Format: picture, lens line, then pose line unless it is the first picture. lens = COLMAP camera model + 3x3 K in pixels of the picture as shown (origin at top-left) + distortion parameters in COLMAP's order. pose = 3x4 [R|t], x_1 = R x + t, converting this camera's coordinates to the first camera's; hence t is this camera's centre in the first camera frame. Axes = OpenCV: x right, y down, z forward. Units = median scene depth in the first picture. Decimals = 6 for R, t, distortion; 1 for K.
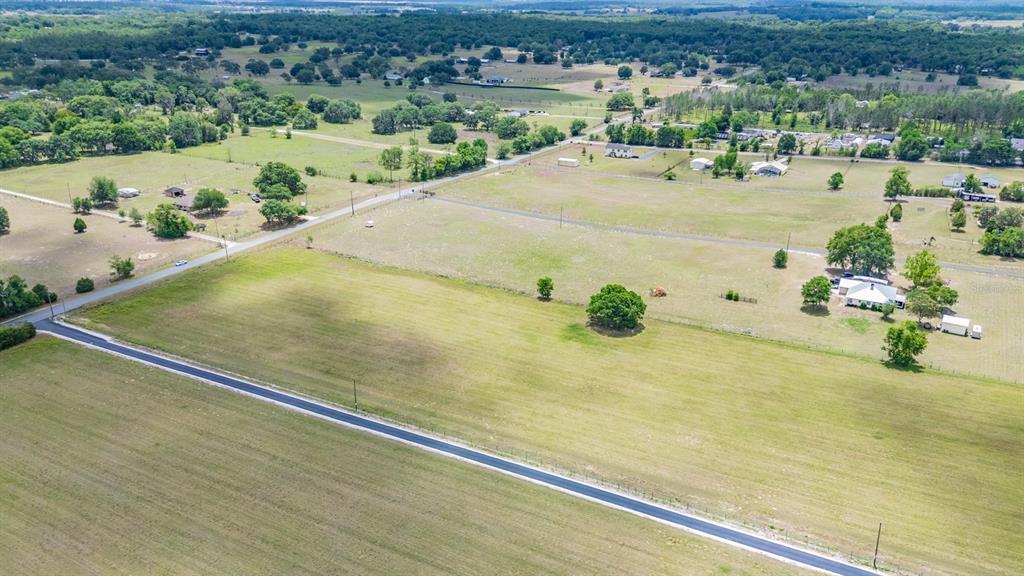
lens RADIAL K [[751.7, 0, 515.1], [0, 751.7, 289.1], [0, 0, 1]] dist [0.066523, -0.048139]
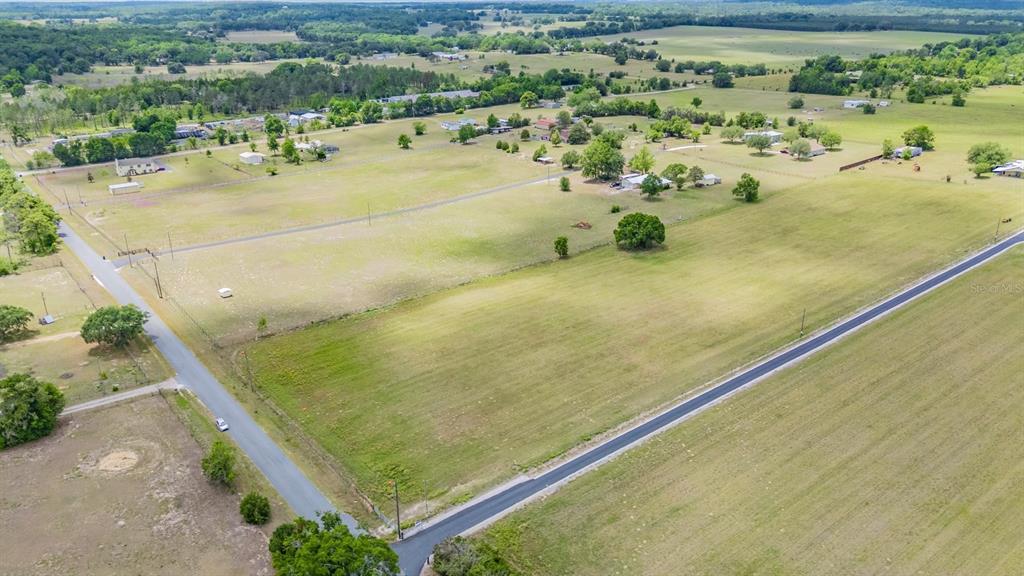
lens RADIAL K [[751.7, 0, 511.9], [0, 751.7, 286.4], [0, 0, 1]] dist [0.066523, -0.048139]
pose [[0.385259, -0.336244, 0.859369, -1.061211], [0.342031, 0.916956, 0.205442, -0.223904], [-0.857082, 0.214783, 0.468271, 0.698353]]
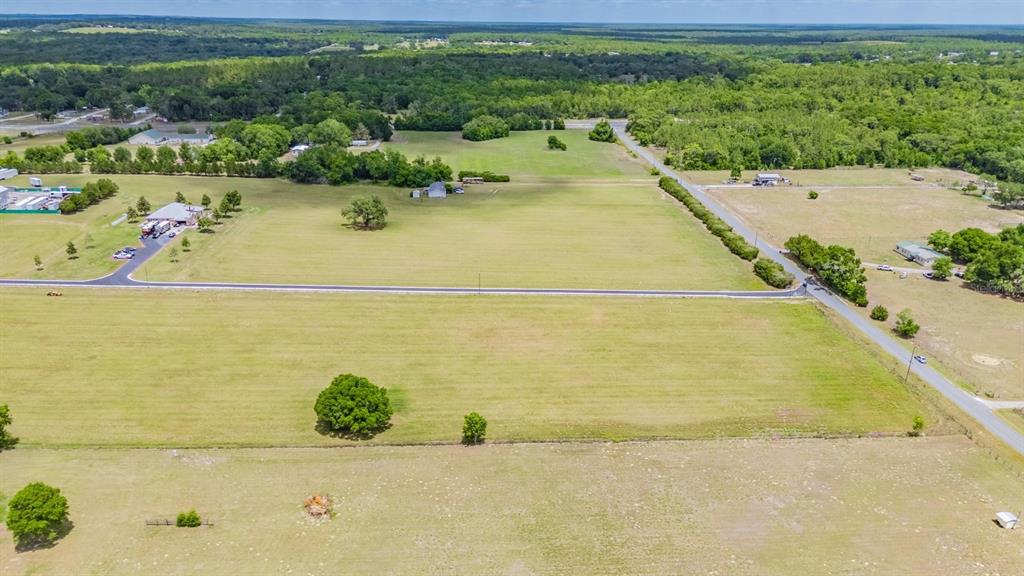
lens RADIAL K [[751.7, 0, 512.6], [0, 751.7, 285.5], [0, 0, 1]] dist [0.066523, -0.048139]
pose [[-0.843980, 0.162711, -0.511100, 0.410814], [-0.208629, 0.778259, 0.592273, -0.626414], [0.494137, 0.606497, -0.622889, 1.632828]]
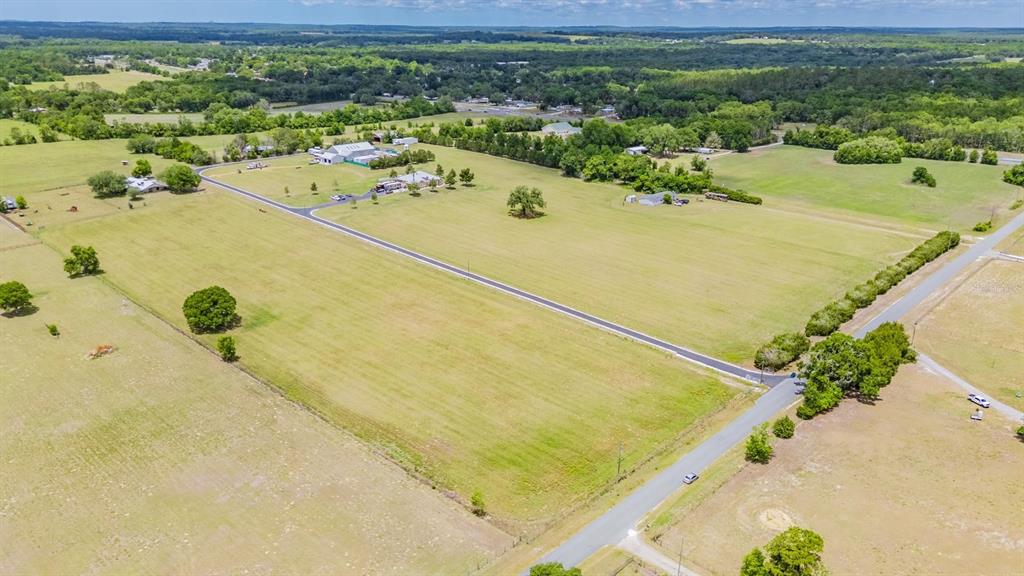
lens RADIAL K [[751.7, 0, 511.8], [0, 751.7, 292.5], [0, 0, 1]] dist [0.066523, -0.048139]
pose [[-0.967100, -0.098628, 0.234498, -0.563609], [0.078080, 0.762219, 0.642593, -0.696553], [-0.242117, 0.639762, -0.729441, 1.802780]]
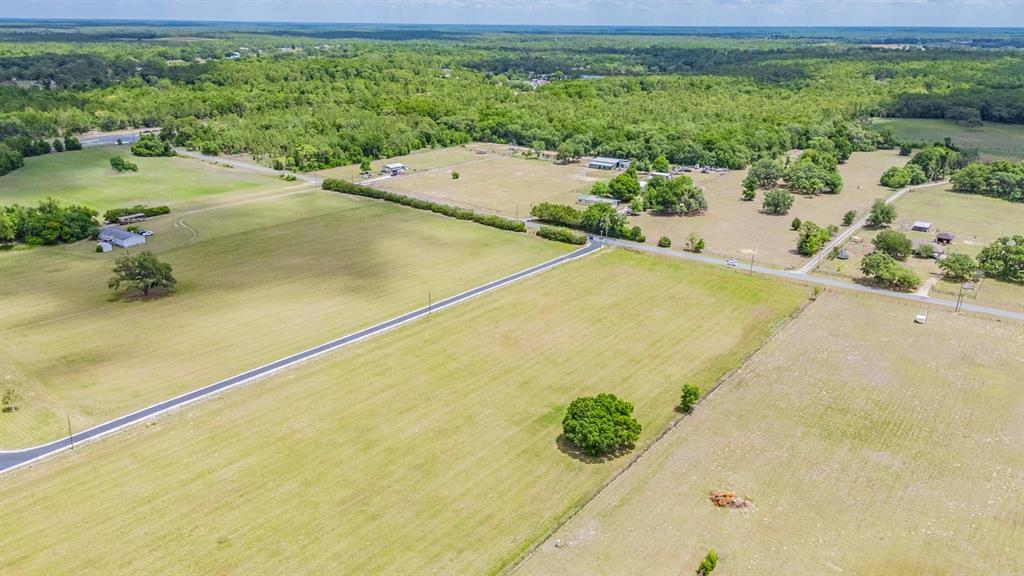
lens RADIAL K [[751.7, 0, 512.9], [0, 751.7, 297.3], [0, 0, 1]] dist [0.066523, -0.048139]
pose [[-0.132604, 0.329462, -0.934810, 0.890639], [-0.367565, 0.859545, 0.355076, -0.352591], [0.920495, 0.390689, 0.007120, 0.938892]]
